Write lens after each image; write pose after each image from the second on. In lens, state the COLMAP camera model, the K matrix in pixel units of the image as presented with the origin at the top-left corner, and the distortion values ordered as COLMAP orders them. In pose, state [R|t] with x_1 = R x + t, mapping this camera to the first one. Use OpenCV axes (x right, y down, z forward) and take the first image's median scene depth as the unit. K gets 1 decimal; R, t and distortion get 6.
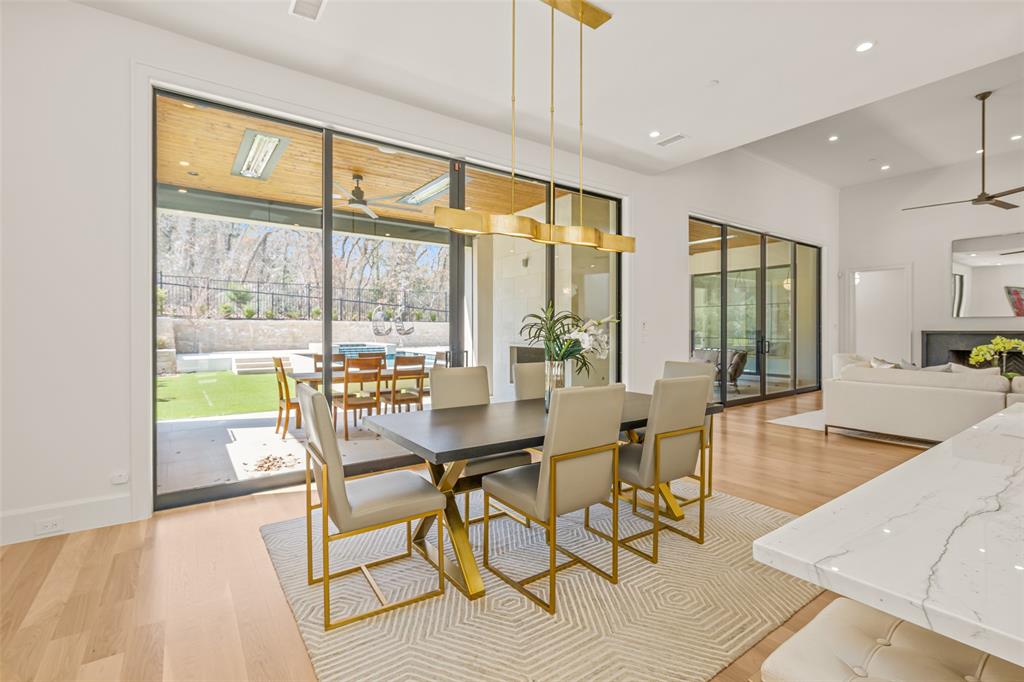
lens RADIAL K [[466.7, 0, 505.6], [0, 466.7, 328.5], [0, 0, 1]] dist [-0.002909, 0.000271]
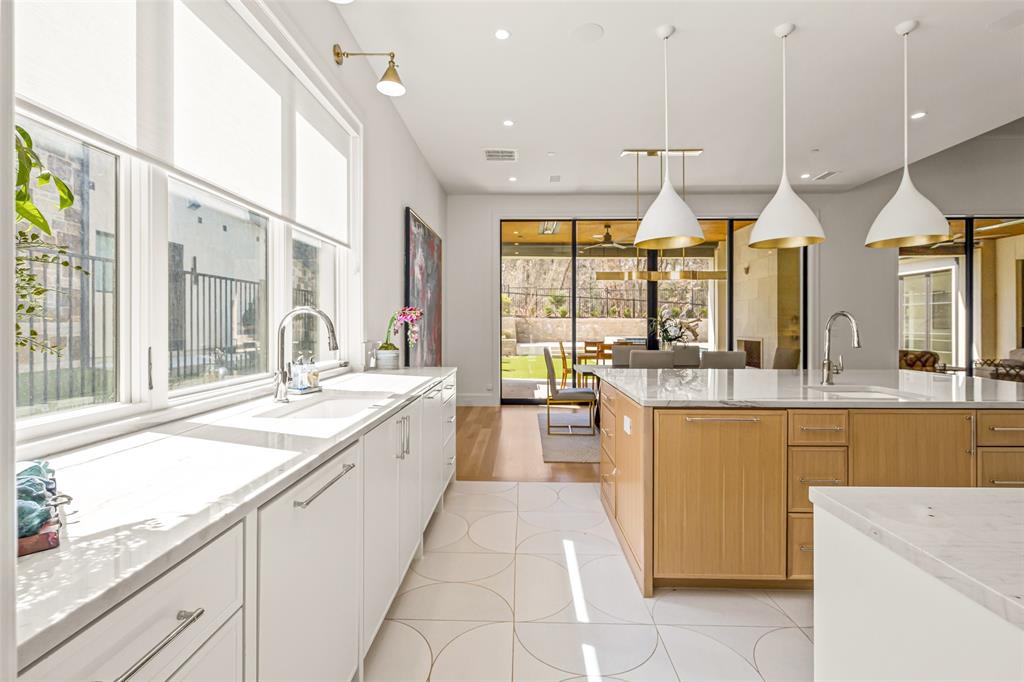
lens RADIAL K [[466.7, 0, 511.8], [0, 466.7, 331.0], [0, 0, 1]] dist [-0.002909, 0.000271]
pose [[0.805863, 0.006994, -0.592061, 0.174315], [0.000966, 0.999913, 0.013127, -0.000093], [0.592102, -0.011151, 0.805786, -0.219771]]
